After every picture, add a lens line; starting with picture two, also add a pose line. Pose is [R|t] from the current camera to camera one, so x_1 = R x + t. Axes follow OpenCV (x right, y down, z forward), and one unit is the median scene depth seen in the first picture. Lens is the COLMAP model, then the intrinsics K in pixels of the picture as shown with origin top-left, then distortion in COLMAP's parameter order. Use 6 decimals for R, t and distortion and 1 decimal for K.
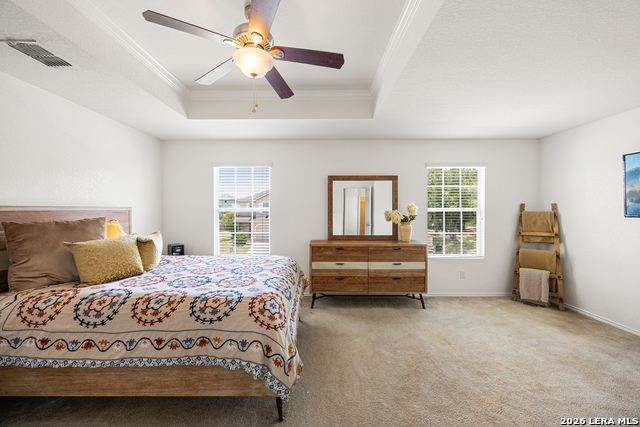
lens RADIAL K [[245.2, 0, 322.2], [0, 245.2, 210.8], [0, 0, 1]] dist [-0.003166, 0.000265]
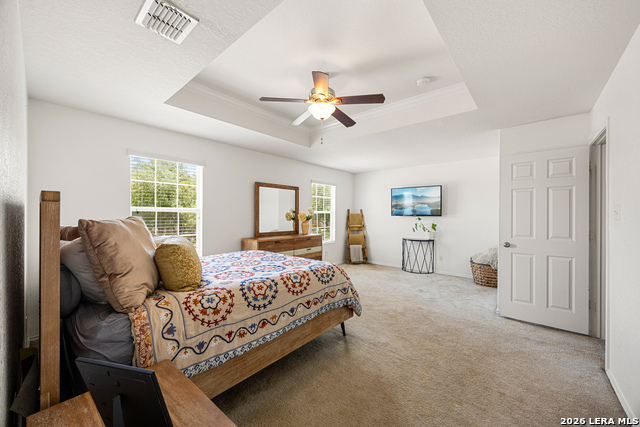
lens RADIAL K [[245.2, 0, 314.9], [0, 245.2, 216.1], [0, 0, 1]] dist [-0.003166, 0.000265]
pose [[0.655675, -0.002058, 0.755040, -0.773443], [-0.000975, 0.999993, 0.003572, 0.017231], [-0.755042, -0.003078, 0.655669, 0.029008]]
